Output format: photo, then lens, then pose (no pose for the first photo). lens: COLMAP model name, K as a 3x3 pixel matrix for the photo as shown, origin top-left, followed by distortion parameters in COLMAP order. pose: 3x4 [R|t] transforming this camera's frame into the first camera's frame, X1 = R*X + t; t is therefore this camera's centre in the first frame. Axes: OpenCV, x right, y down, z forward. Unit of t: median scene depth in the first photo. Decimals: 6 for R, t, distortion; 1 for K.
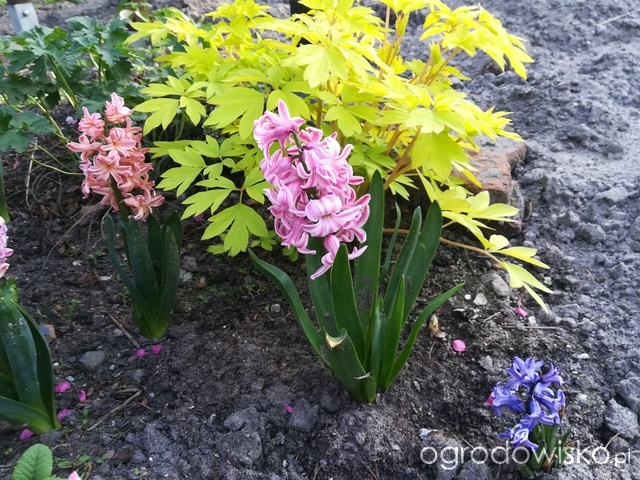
lens RADIAL K [[500.9, 0, 320.2], [0, 500.9, 239.3], [0, 0, 1]] dist [0.014814, -0.026126]
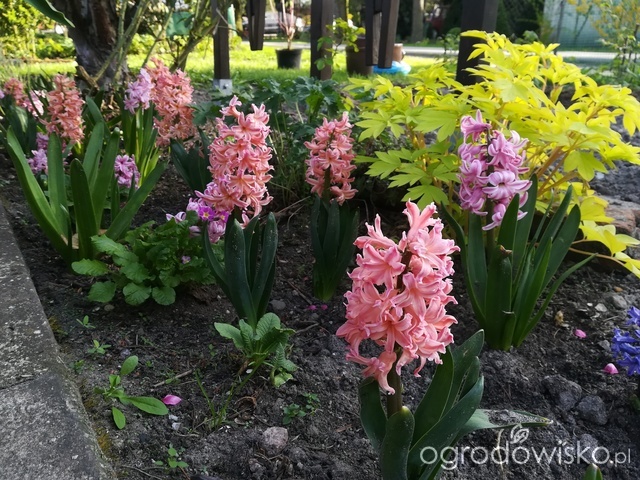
lens RADIAL K [[500.9, 0, 320.5], [0, 500.9, 240.5], [0, 0, 1]] dist [0.014814, -0.026126]
pose [[0.969196, 0.156188, -0.190434, -0.140754], [-0.191793, 0.963704, -0.185714, 0.346710], [0.154516, 0.216517, 0.963974, -0.327537]]
